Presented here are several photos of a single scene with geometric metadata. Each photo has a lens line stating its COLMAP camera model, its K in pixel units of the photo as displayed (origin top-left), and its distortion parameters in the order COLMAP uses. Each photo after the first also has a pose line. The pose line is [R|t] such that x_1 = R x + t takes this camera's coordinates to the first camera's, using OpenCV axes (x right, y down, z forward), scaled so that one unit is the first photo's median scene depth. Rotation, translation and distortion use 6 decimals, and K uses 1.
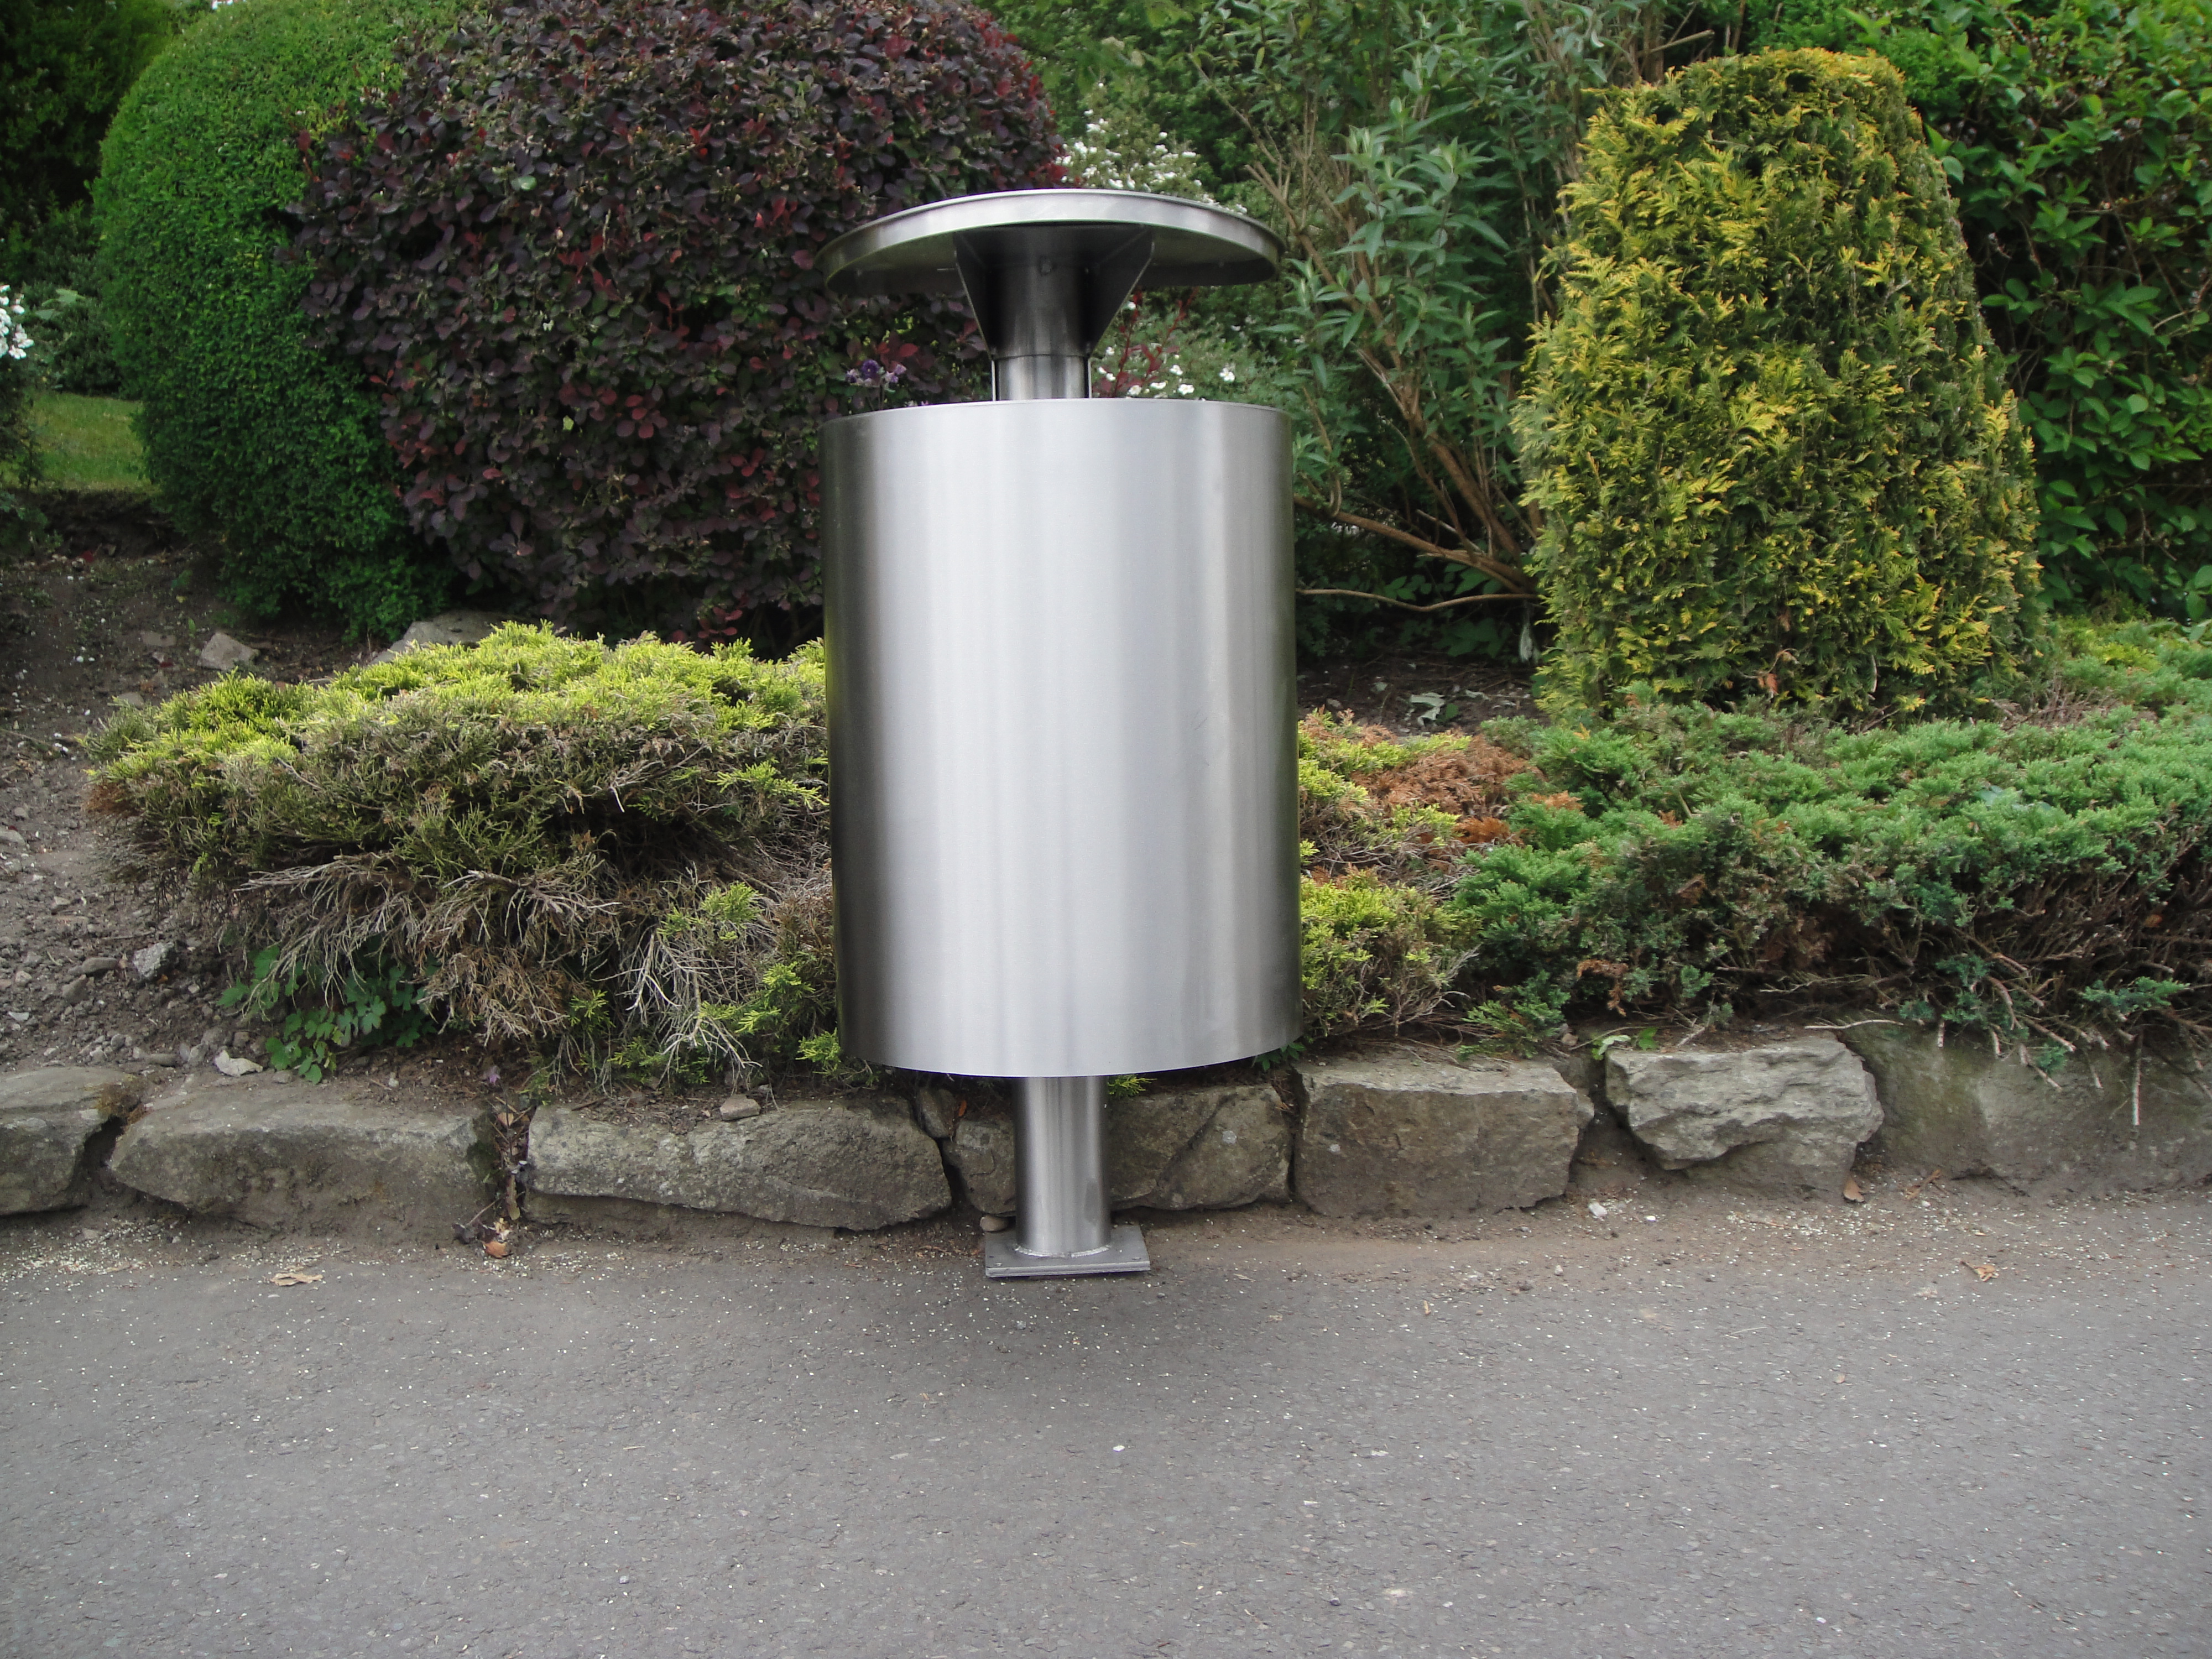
lens RADIAL K [[2247.0, 0, 1092.3], [0, 2247.0, 810.3], [0, 0, 1]] dist [-0.125912, 0.000000]
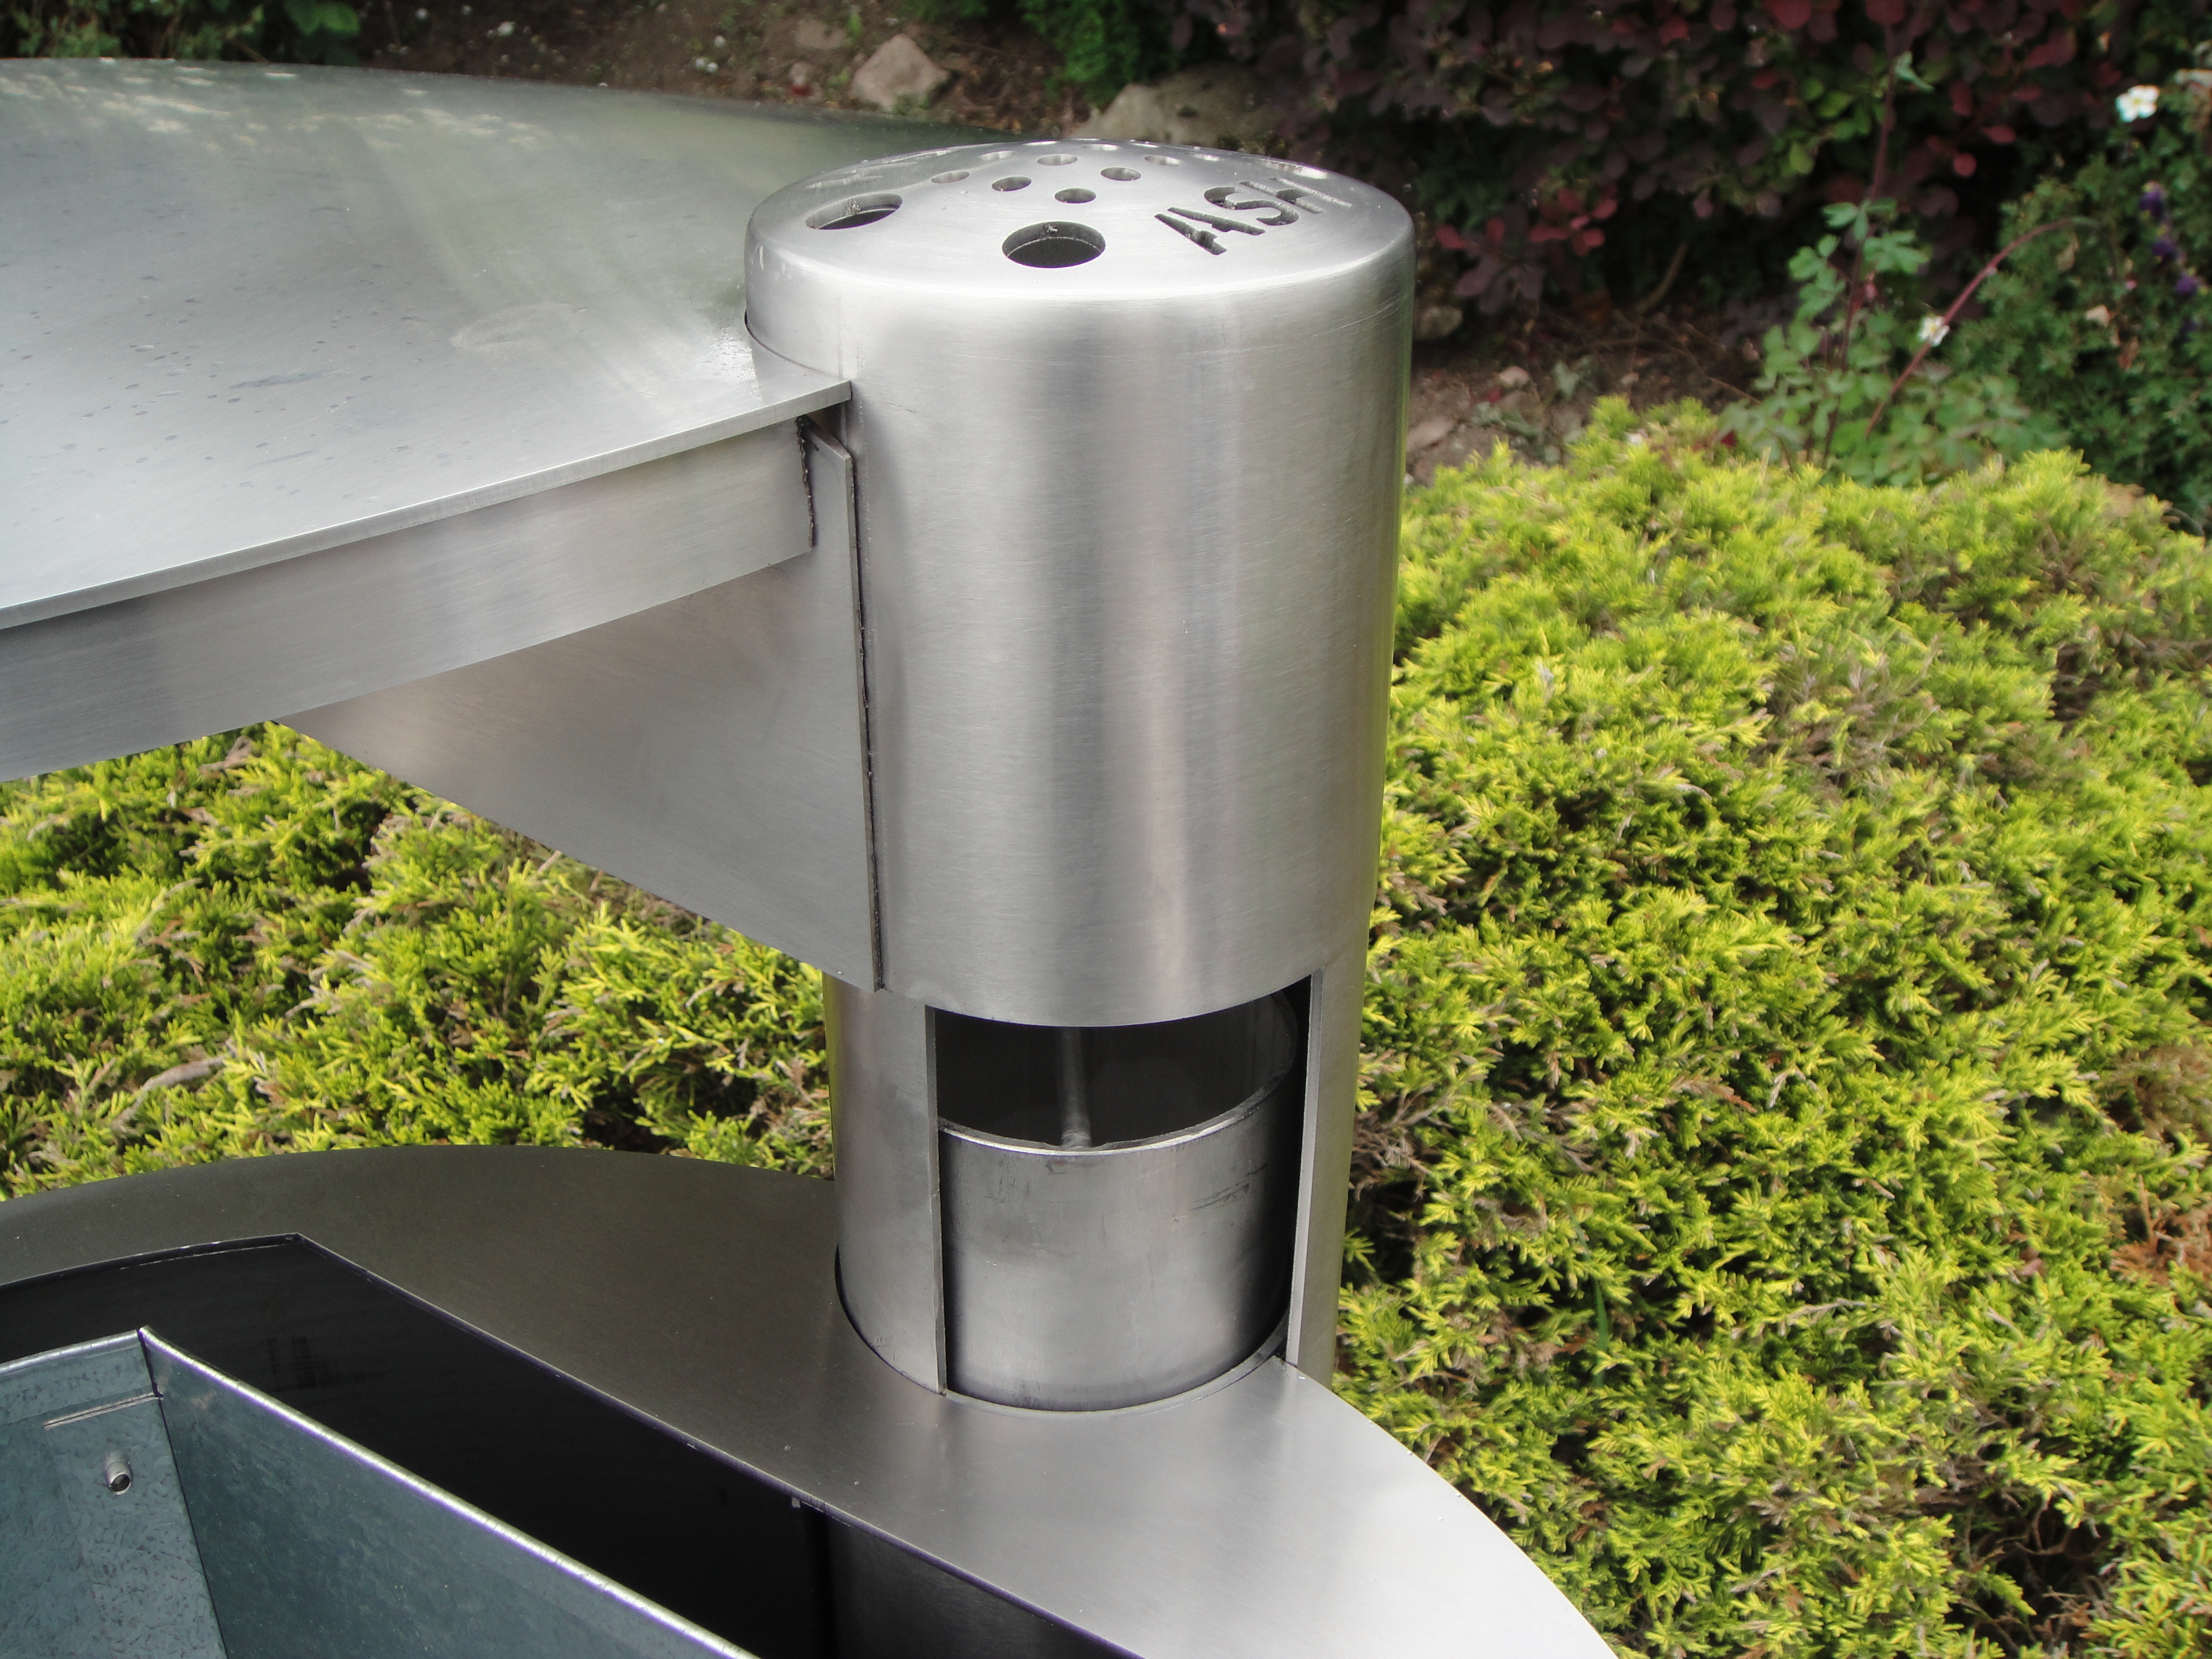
lens RADIAL K [[2247.0, 0, 1103.4], [0, 2247.0, 838.7], [0, 0, 1]] dist [-0.125912, 0.000000]
pose [[0.823225, 0.301987, -0.480734, 0.029303], [-0.084554, 0.902561, 0.422178, -0.170221], [0.561384, -0.306900, 0.768545, 0.553776]]
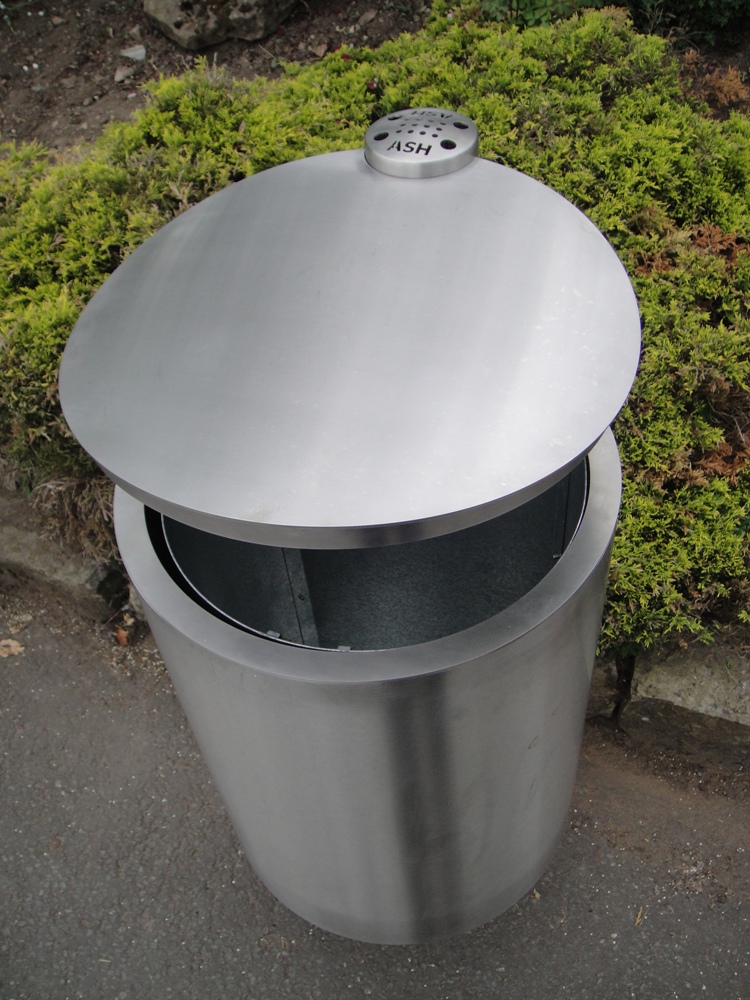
lens RADIAL K [[1015.8, 0, 376.9], [0, 1015.8, 499.5], [0, 0, 1]] dist [-0.125912, 0.000000]
pose [[0.933673, 0.233389, -0.271632, 0.055687], [0.020205, 0.722945, 0.690610, -0.257906], [0.357556, -0.650293, 0.670278, 0.407201]]
